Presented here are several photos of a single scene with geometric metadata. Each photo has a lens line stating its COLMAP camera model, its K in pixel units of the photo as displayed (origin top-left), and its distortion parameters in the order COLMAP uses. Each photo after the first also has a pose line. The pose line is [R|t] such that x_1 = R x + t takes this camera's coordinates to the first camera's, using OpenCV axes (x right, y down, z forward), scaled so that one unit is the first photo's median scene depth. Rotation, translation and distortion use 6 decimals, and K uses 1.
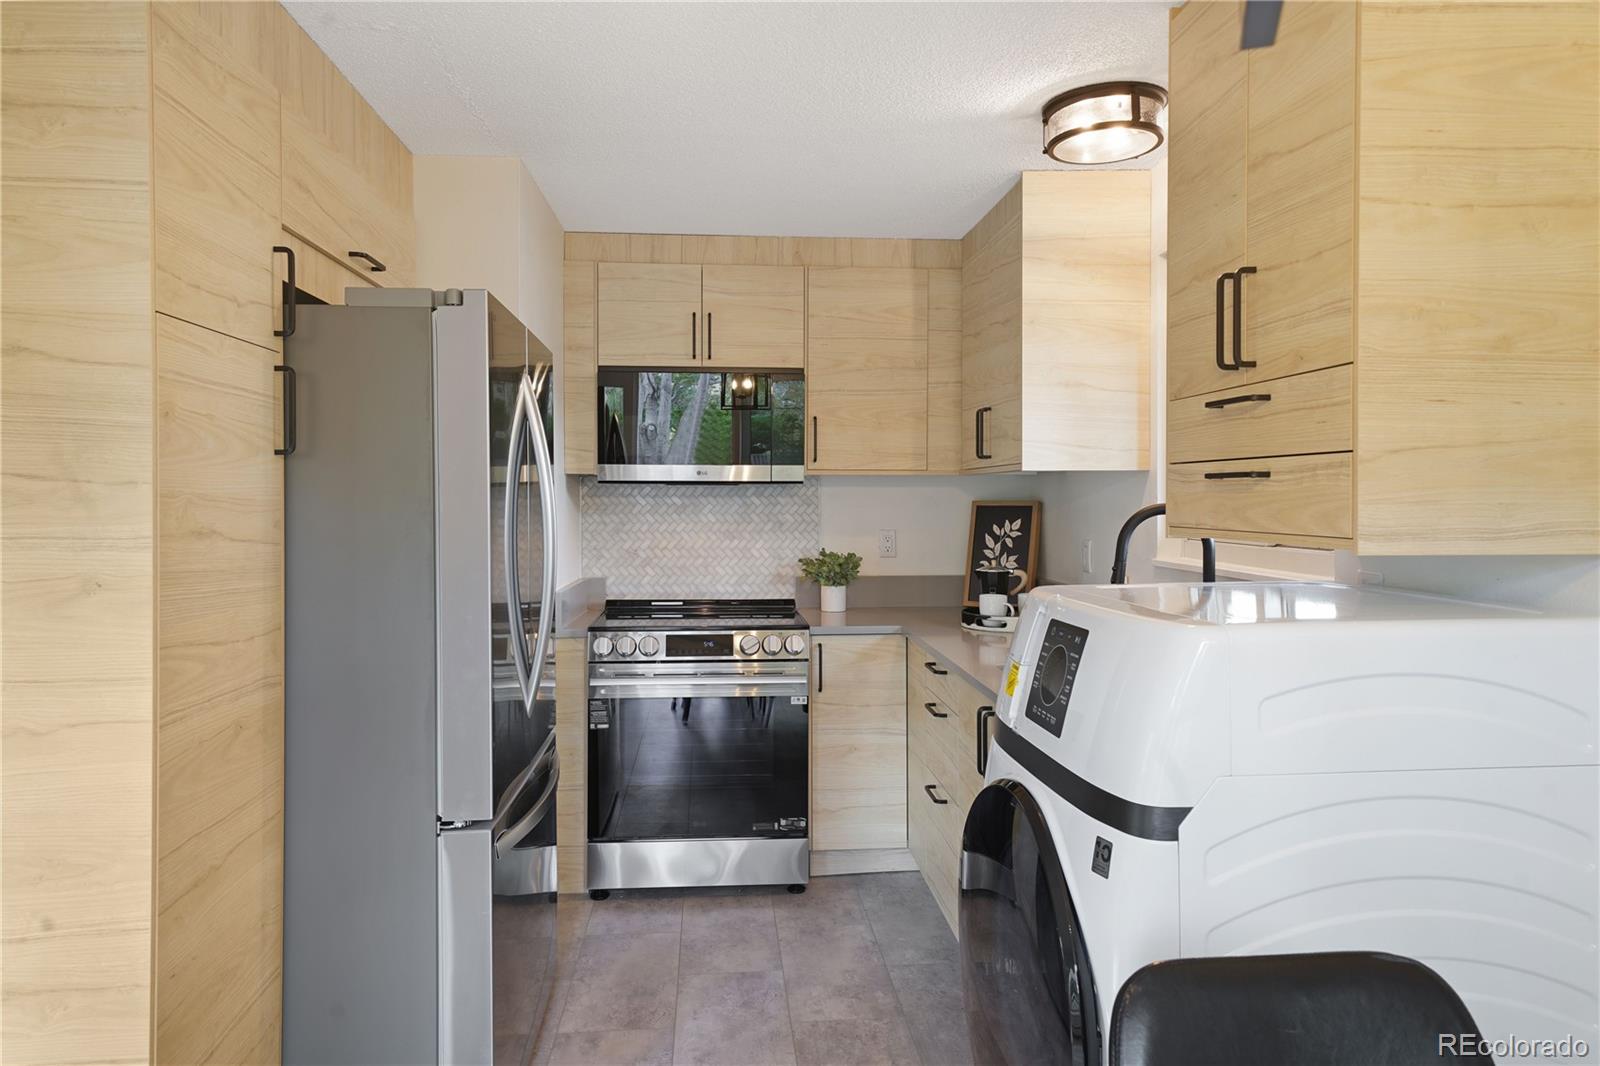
lens RADIAL K [[1081.7, 0, 782.9], [0, 1081.7, 490.5], [0, 0, 1]] dist [0.010123, -0.000632]
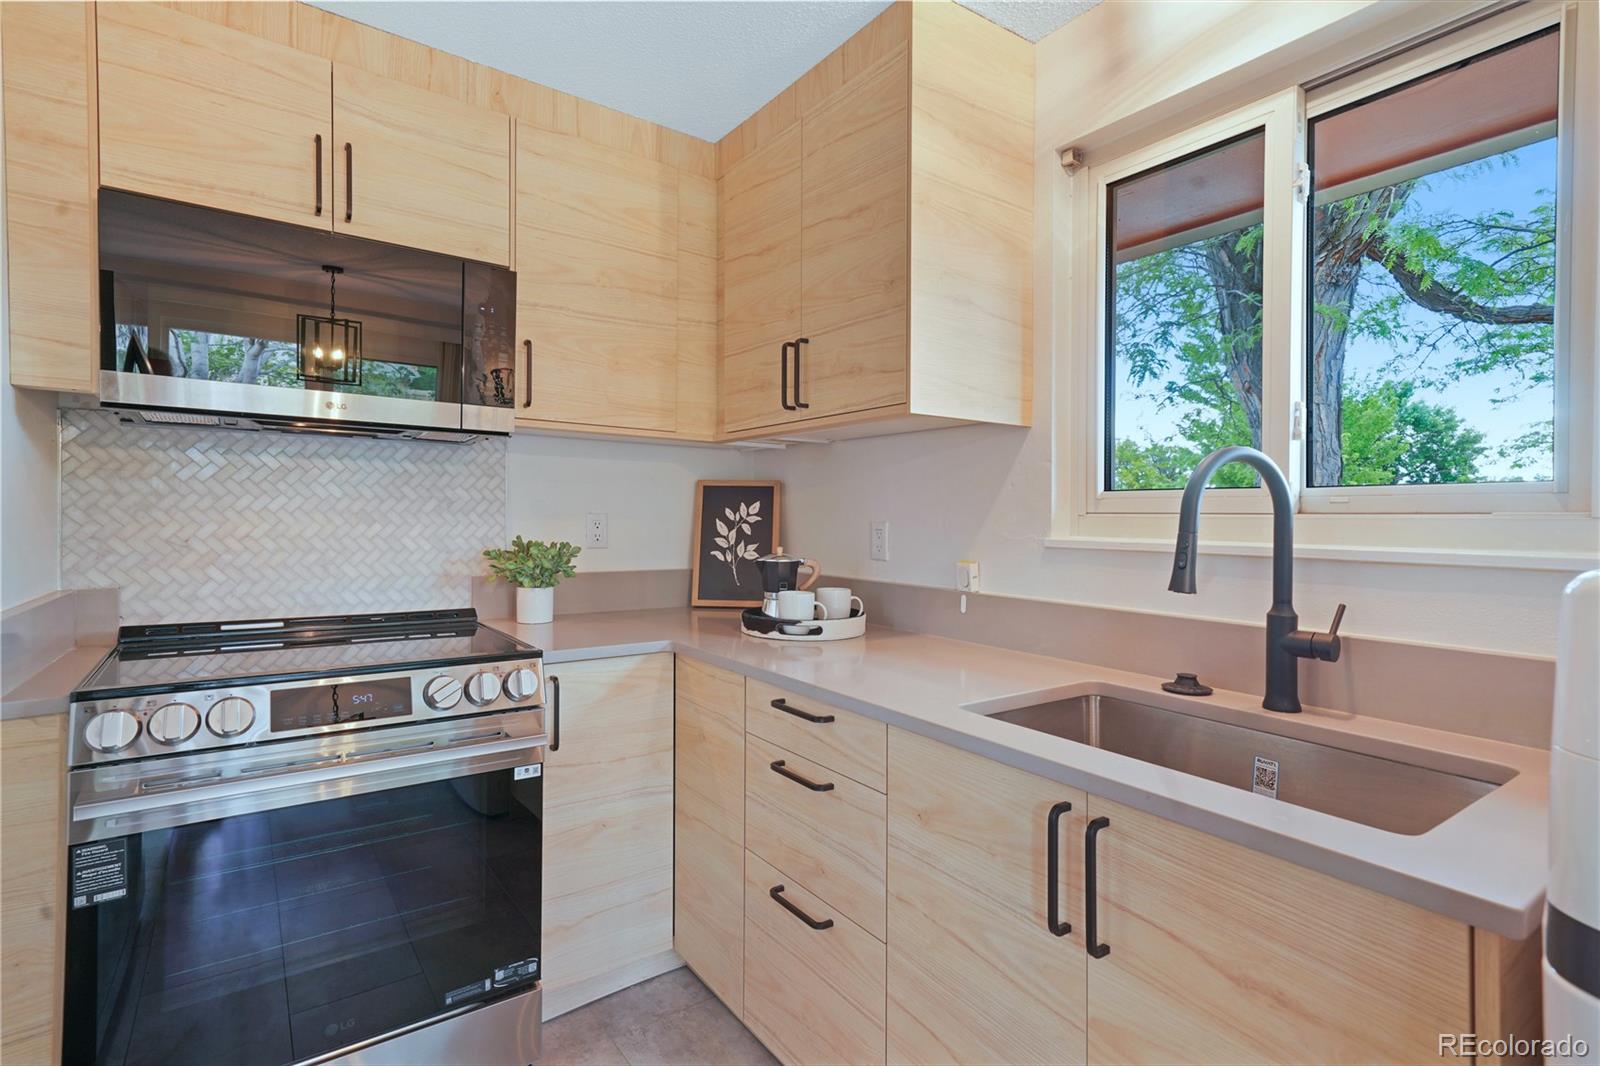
lens RADIAL K [[764.4, 0, 790.2], [0, 764.4, 527.0], [0, 0, 1]] dist [0.013769, 0.000641]
pose [[0.849350, 0.005782, 0.527798, -0.084136], [-0.015941, 0.999765, 0.014700, 0.039527], [-0.527589, -0.020899, 0.849243, 0.501917]]
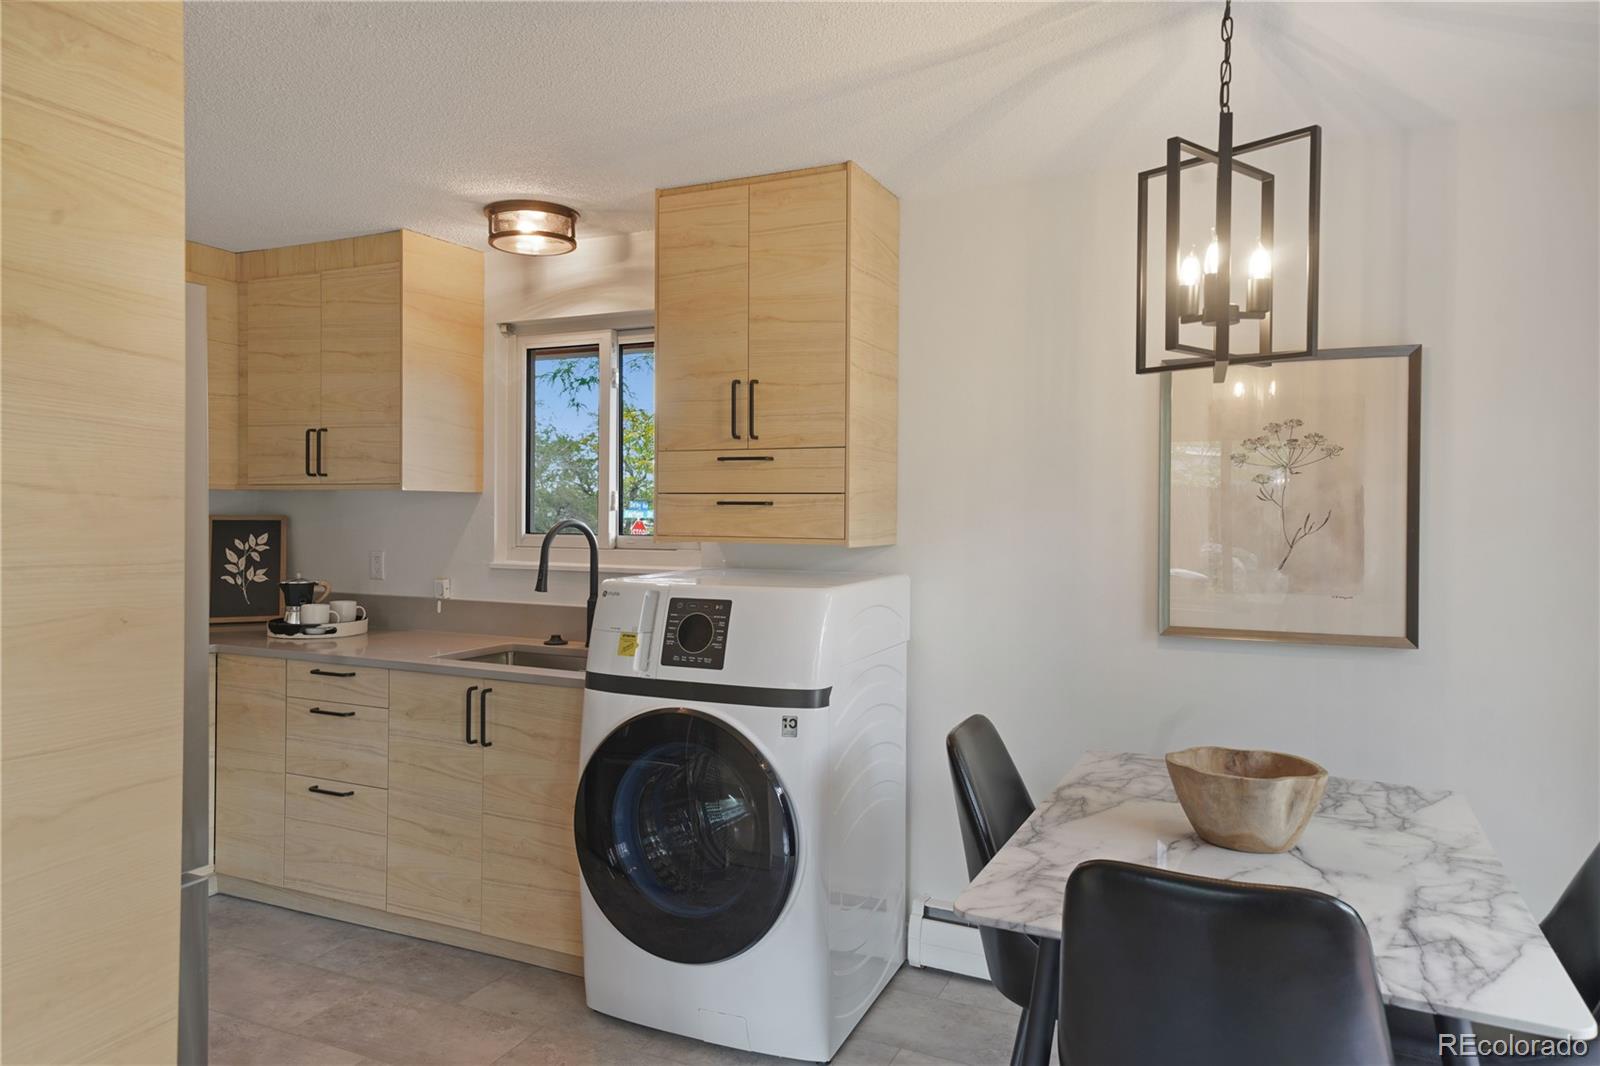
lens RADIAL K [[1069.6, 0, 818.1], [0, 1069.6, 493.3], [0, 0, 1]] dist [0.010902, 0.003295]
pose [[0.466392, 0.021891, 0.884307, -0.466177], [-0.013889, 0.999752, -0.017424, -0.001184], [-0.884469, -0.004155, 0.466580, 0.065426]]
